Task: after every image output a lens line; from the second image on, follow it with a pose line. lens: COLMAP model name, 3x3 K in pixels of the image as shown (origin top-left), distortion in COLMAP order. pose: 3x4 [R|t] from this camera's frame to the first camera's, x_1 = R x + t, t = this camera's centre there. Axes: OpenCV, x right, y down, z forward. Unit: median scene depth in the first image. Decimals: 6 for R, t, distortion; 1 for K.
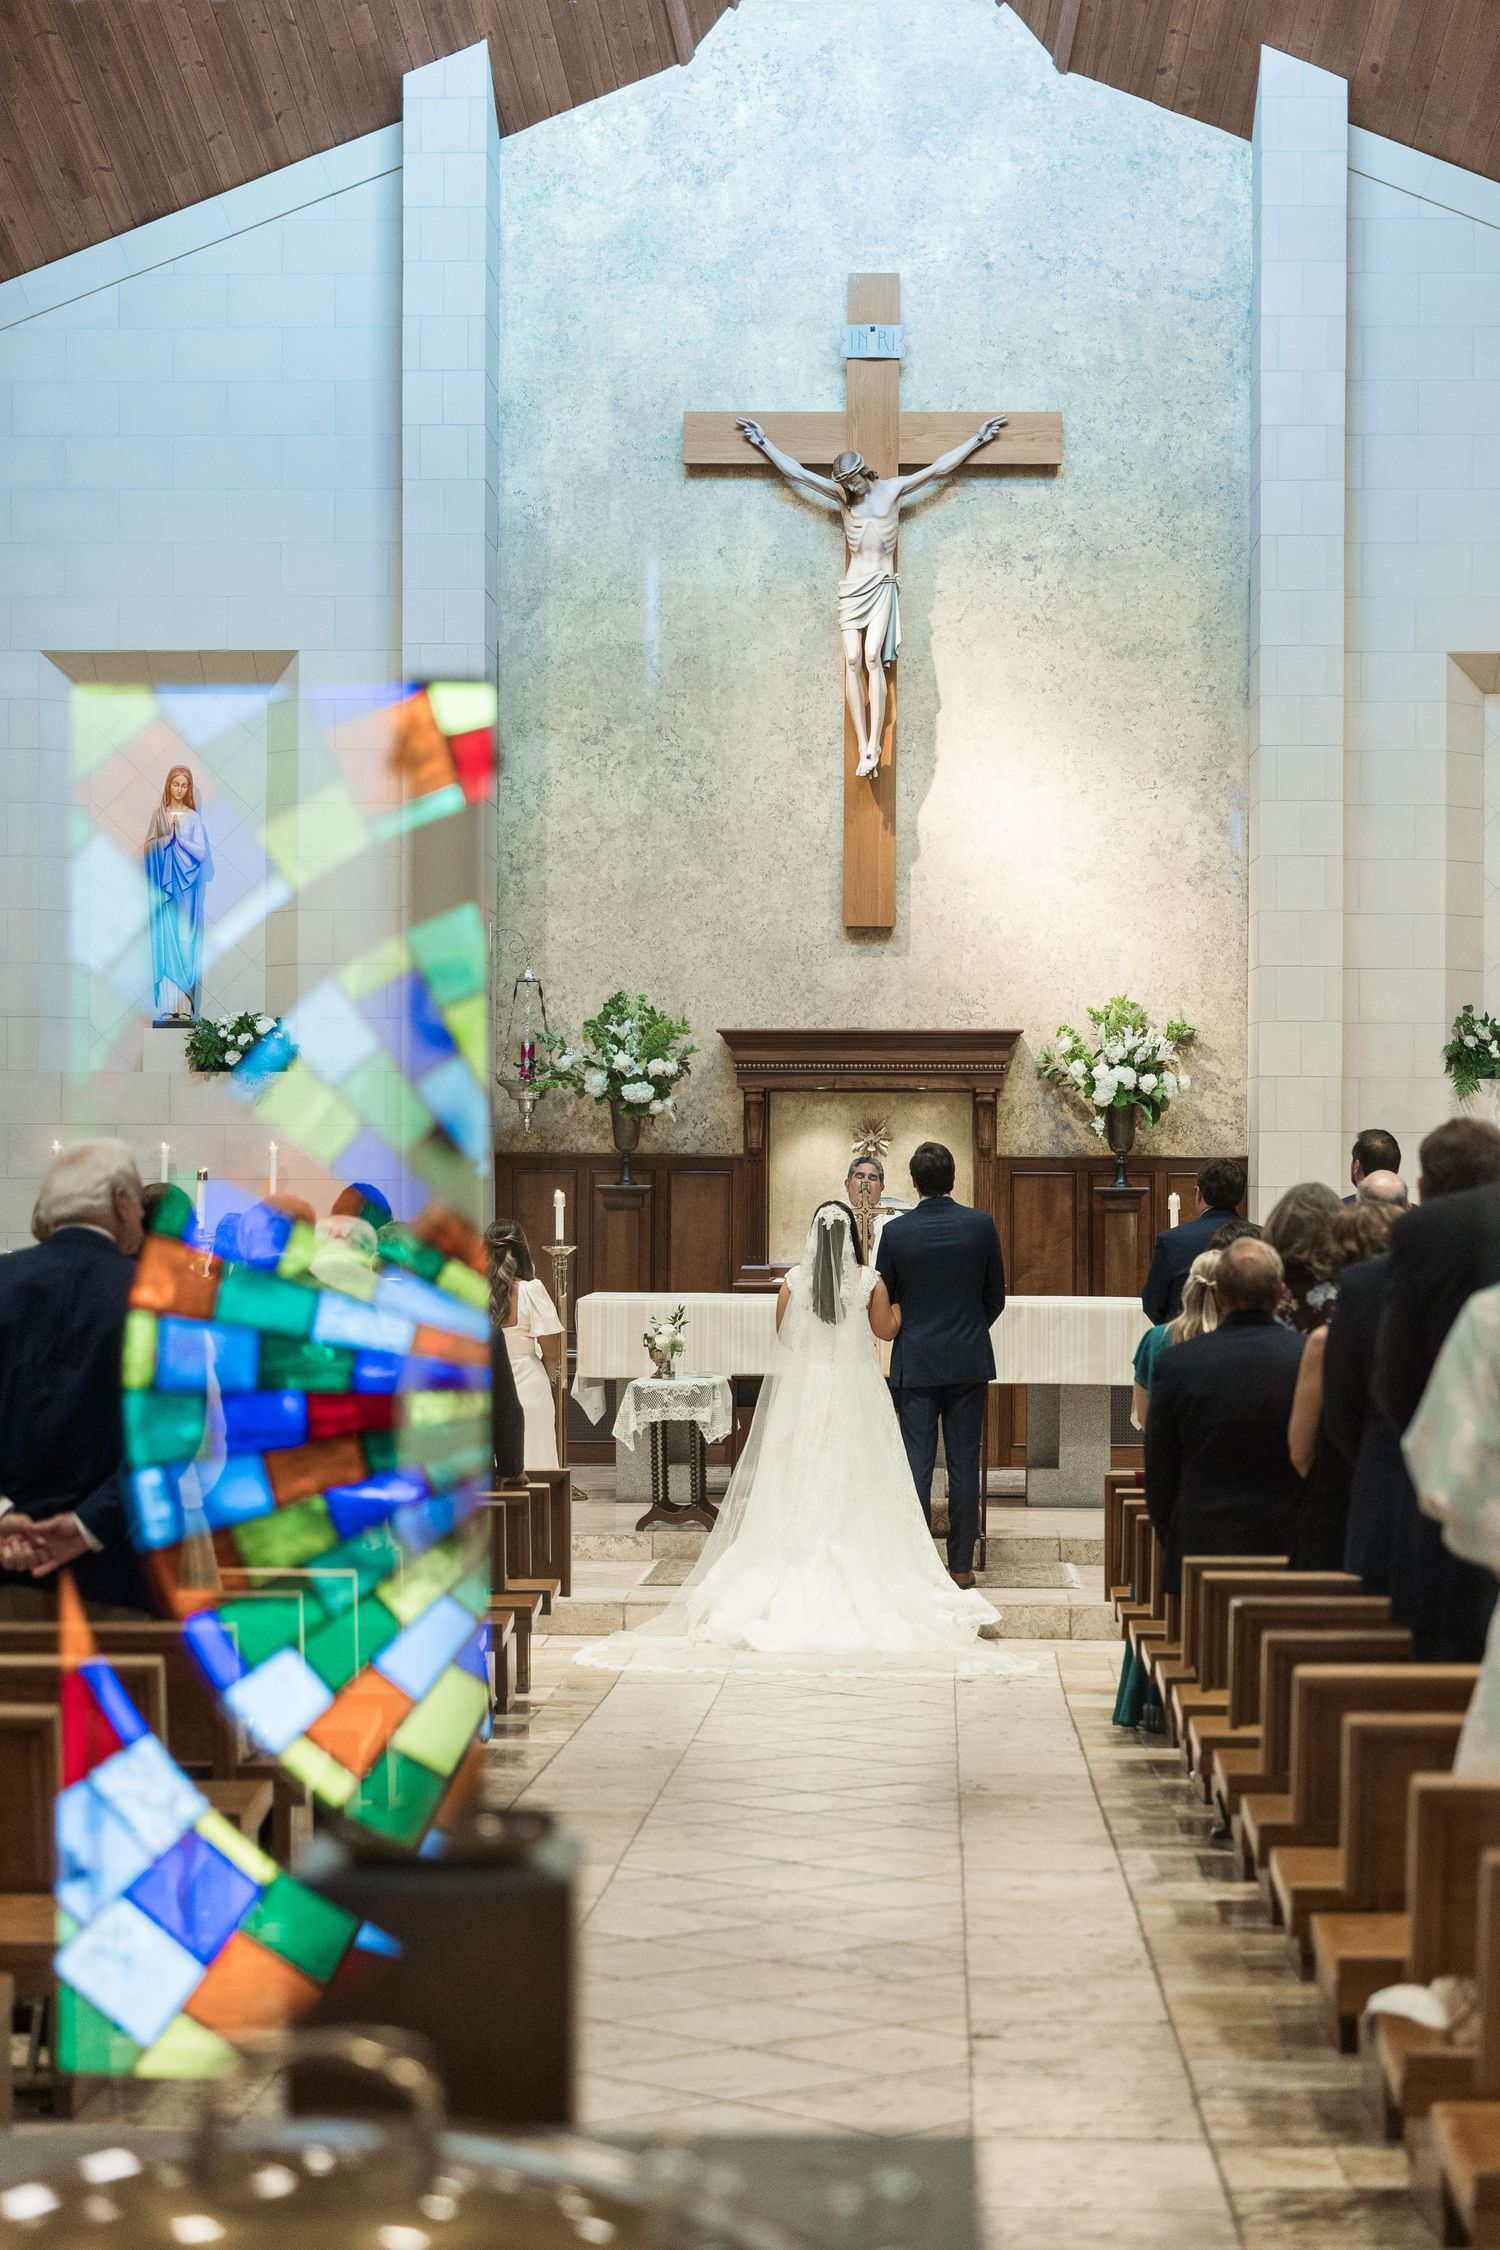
lens RADIAL K [[4528.0, 0, 776.0], [0, 4528.0, 1116.4], [0, 0, 1]] dist [0.160284, -1.833847]
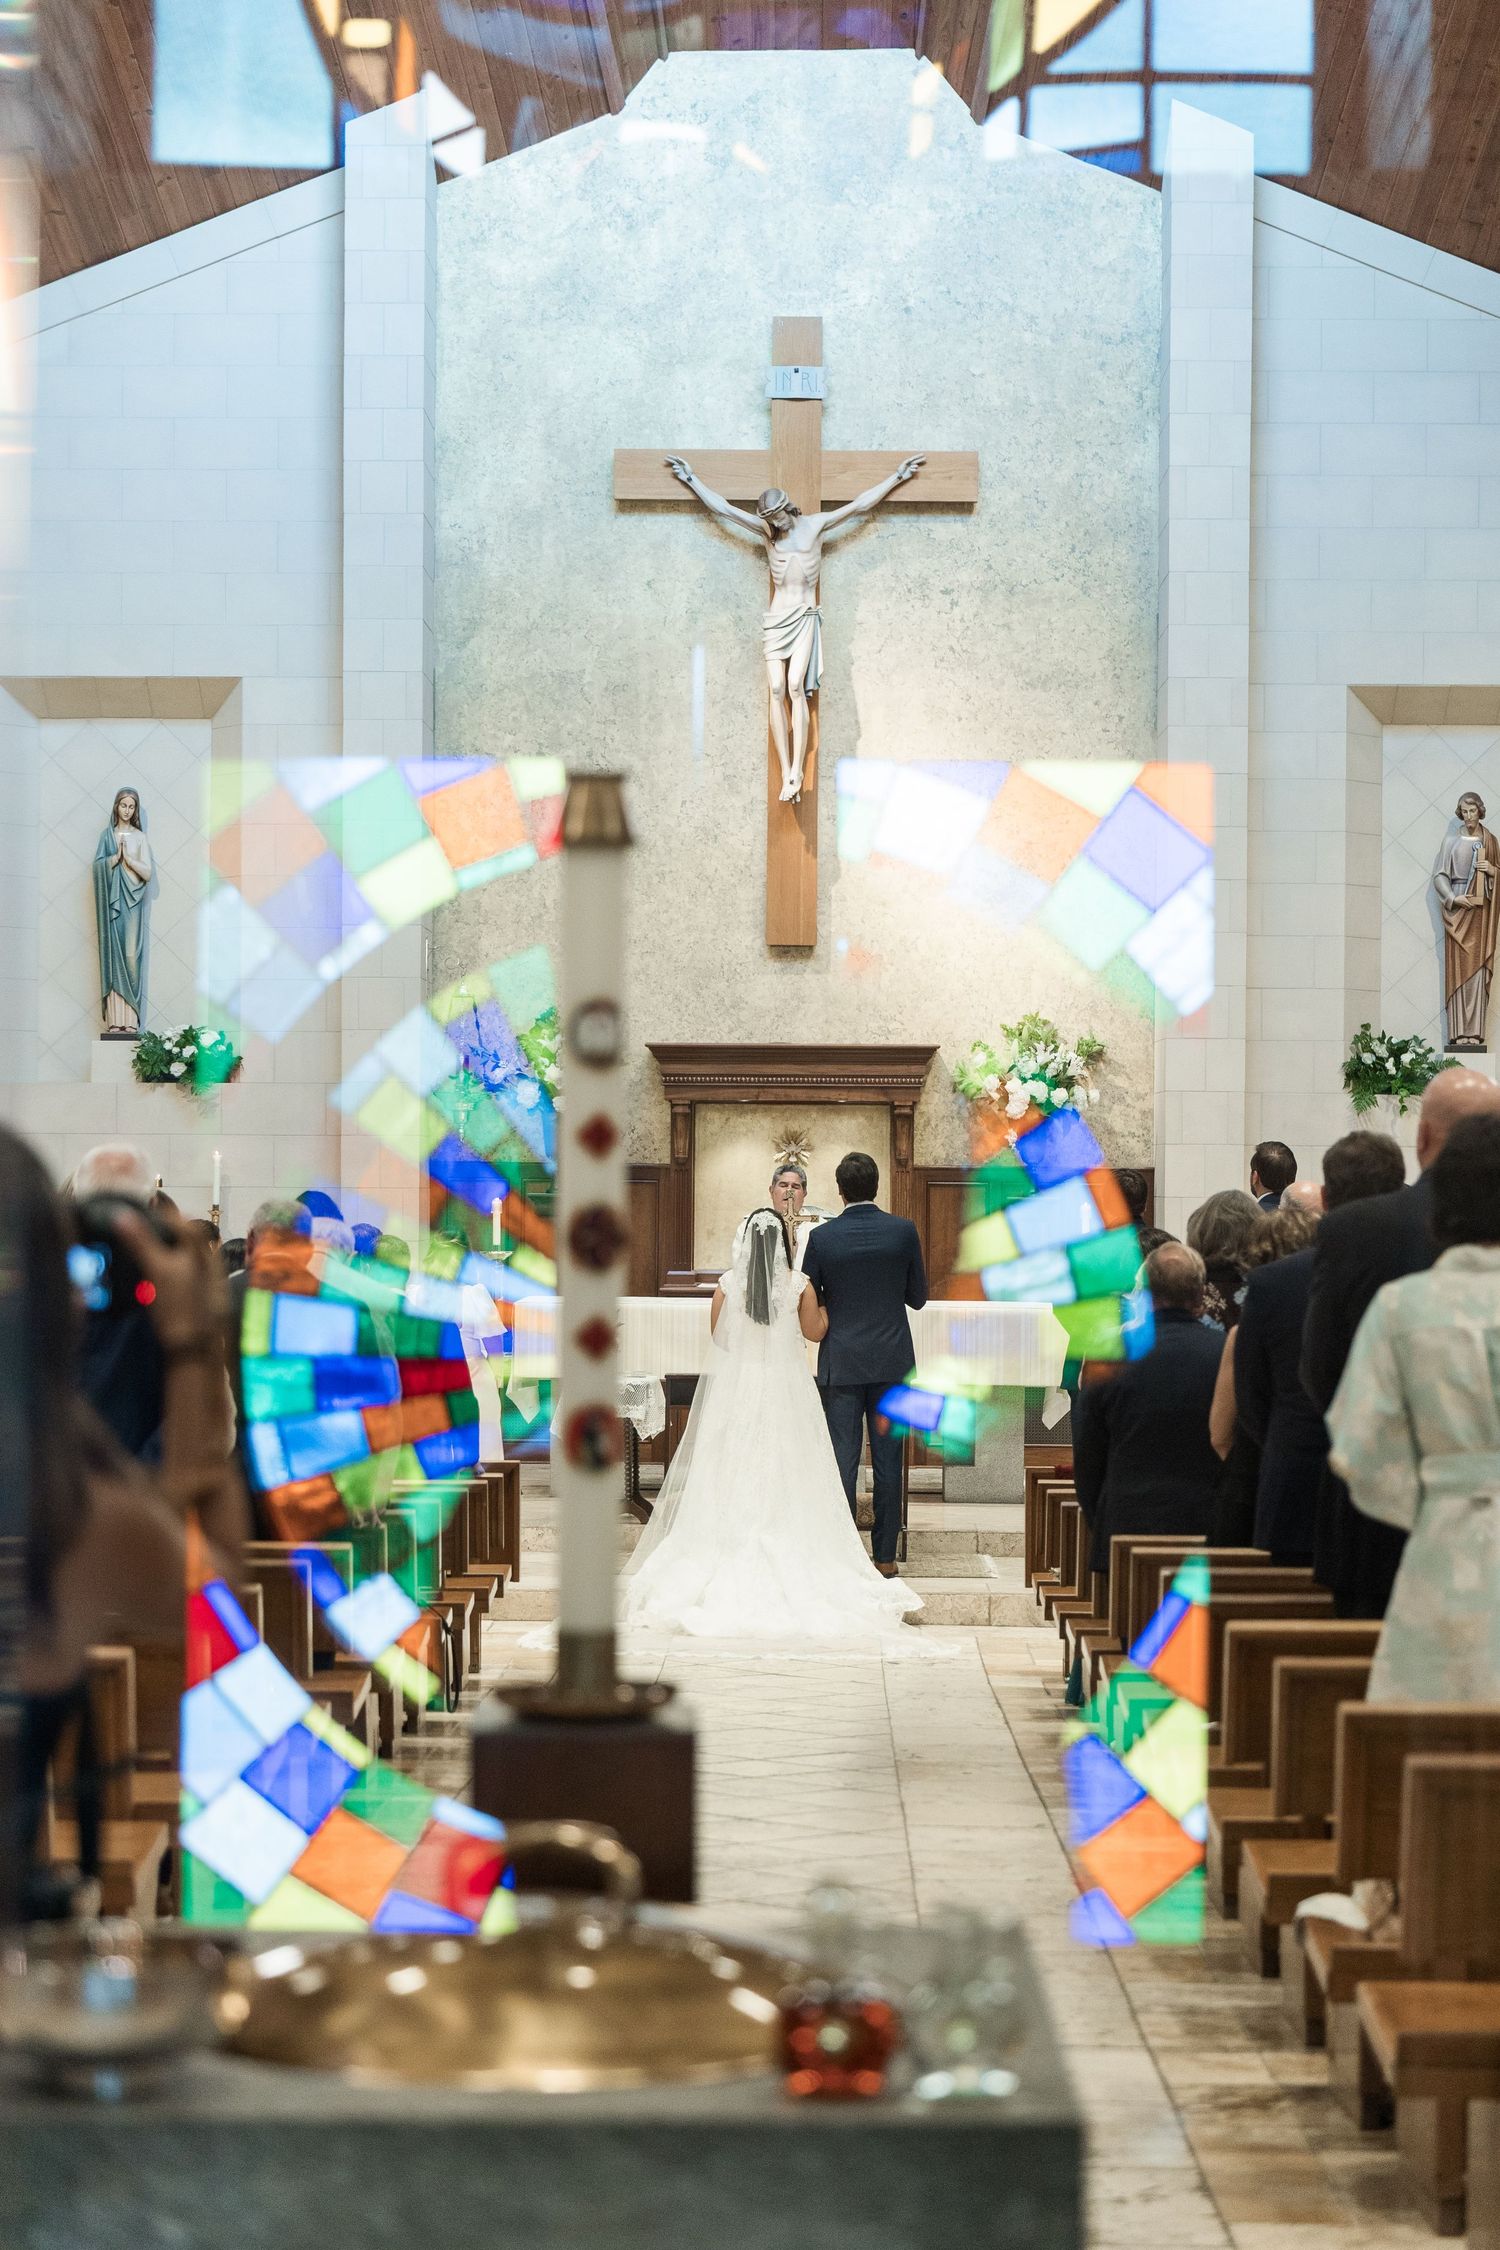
lens RADIAL K [[4502.1, 0, 750.0], [0, 4502.1, 1125.0], [0, 0, 1]] dist [0.164638, -1.730208]
pose [[0.999842, 0.003268, 0.017447, -0.006854], [-0.003256, 0.999994, -0.000745, 0.000079], [-0.017449, 0.000688, 0.999848, -0.033027]]
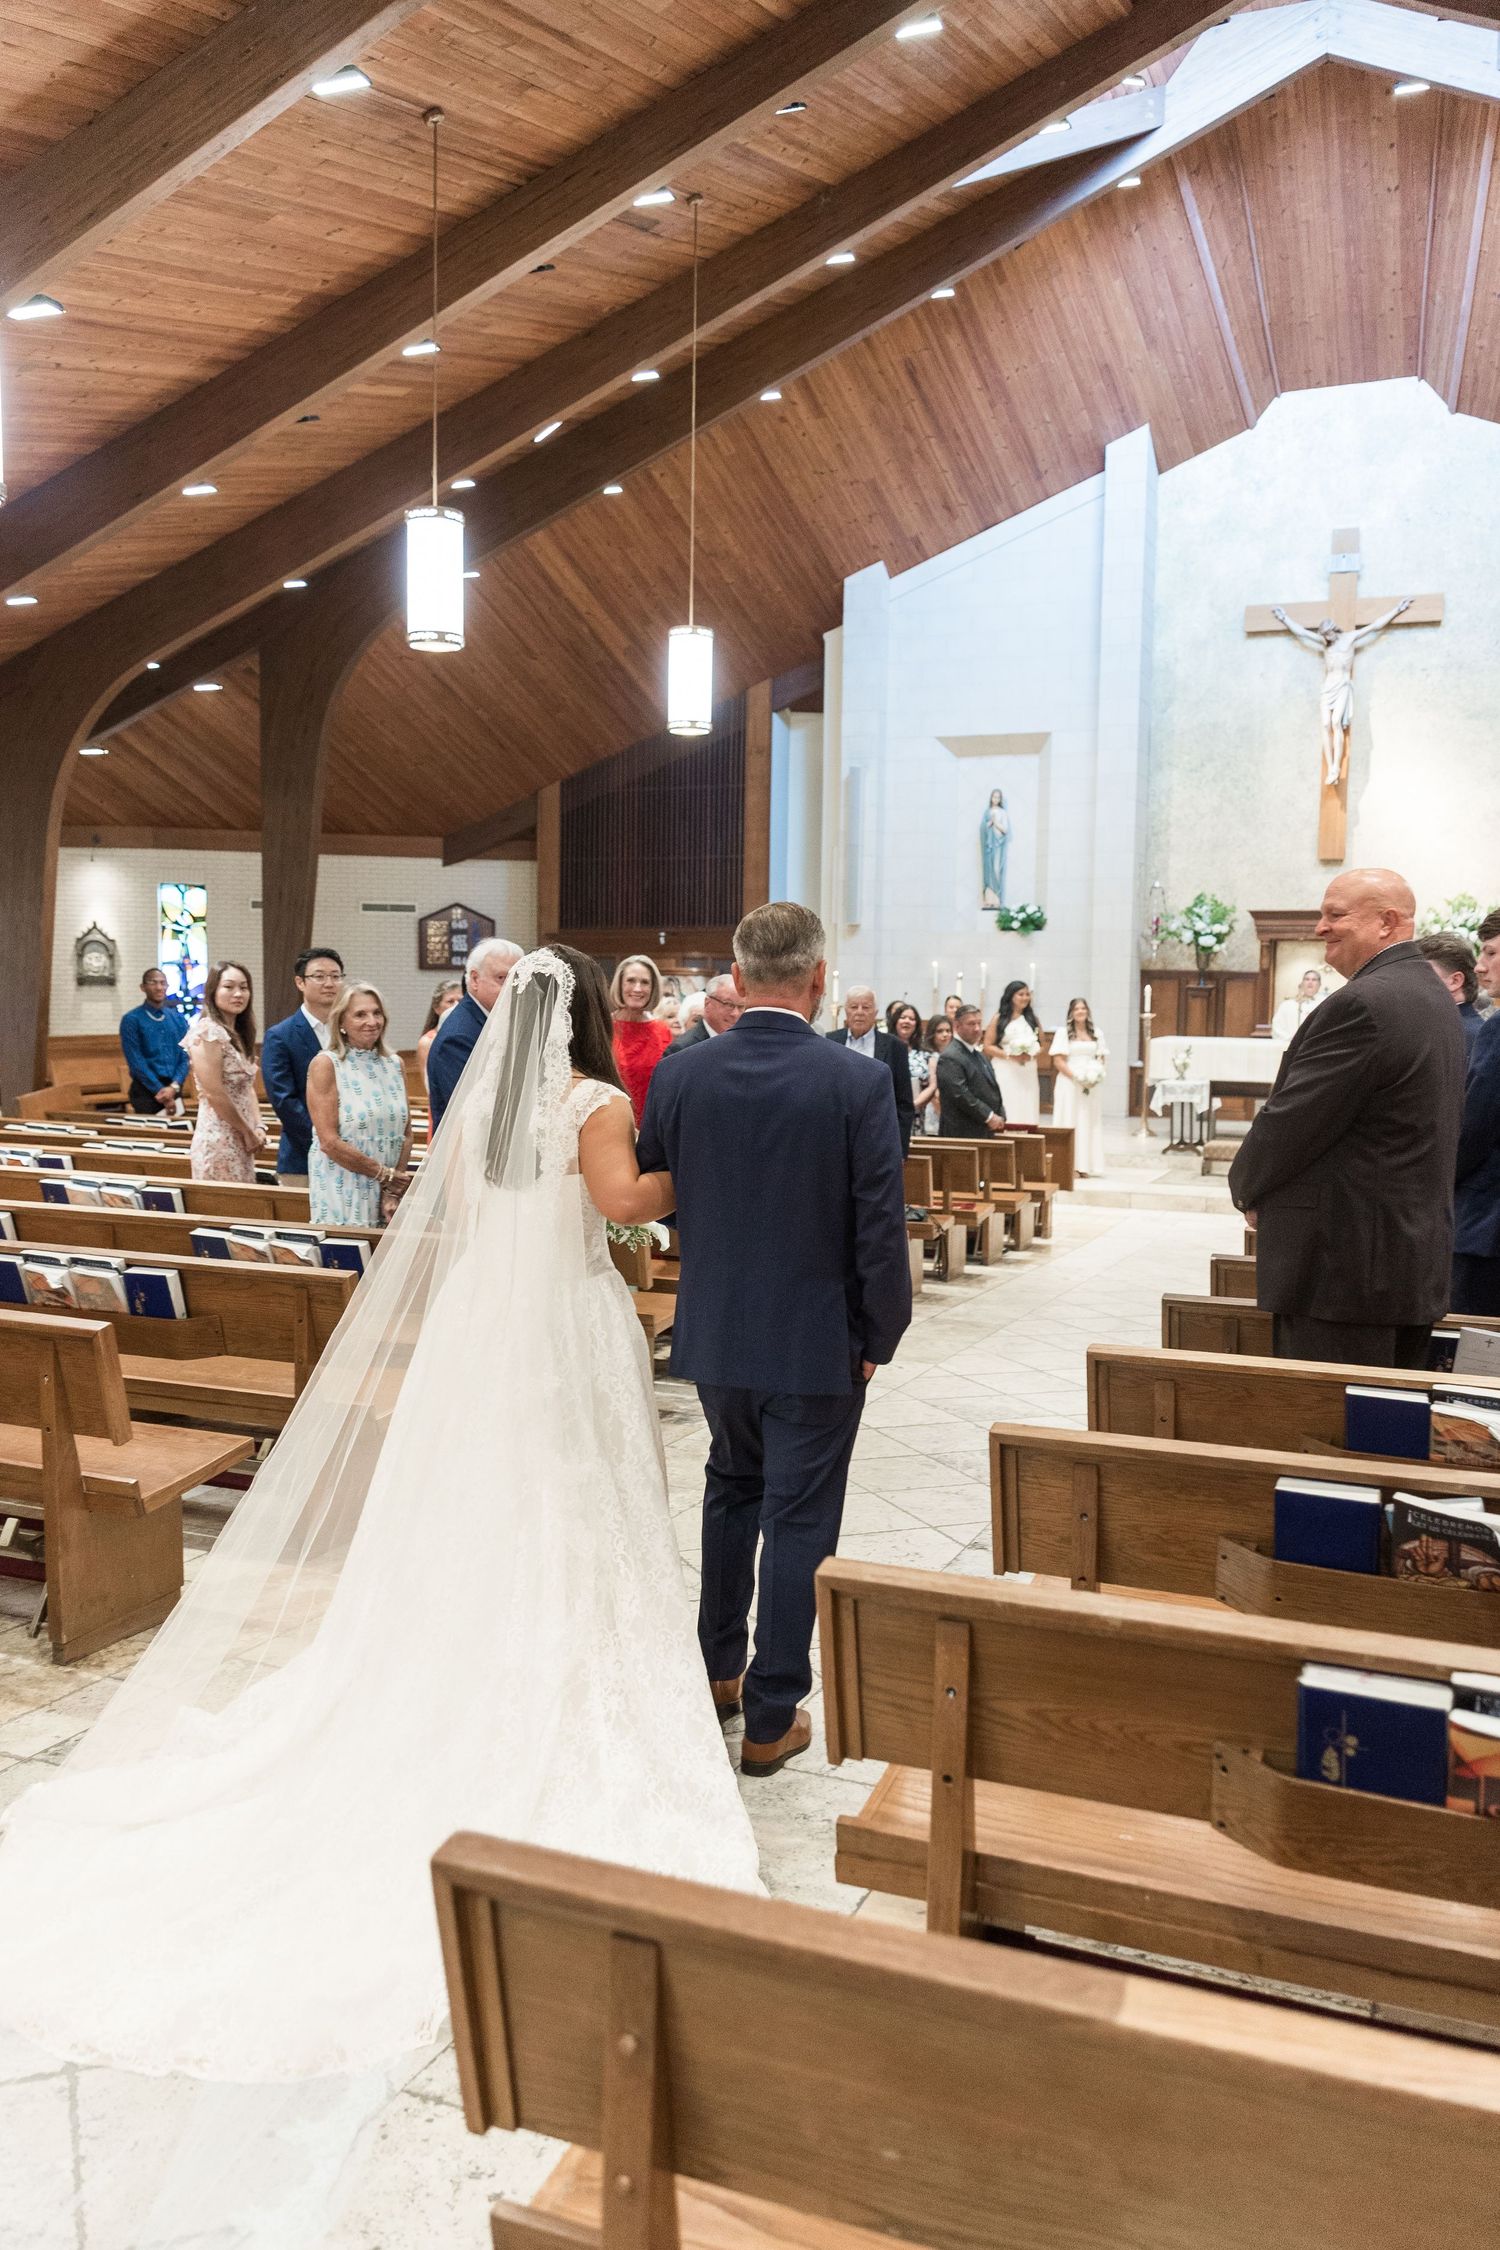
lens RADIAL K [[1791.4, 0, 750.0], [0, 1791.4, 1125.0], [0, 0, 1]] dist [0.033360, -0.030755]
pose [[0.937554, 0.037548, -0.345807, 0.059985], [-0.005759, 0.995696, 0.092499, 0.003697], [0.347792, -0.084732, 0.933735, 0.149450]]
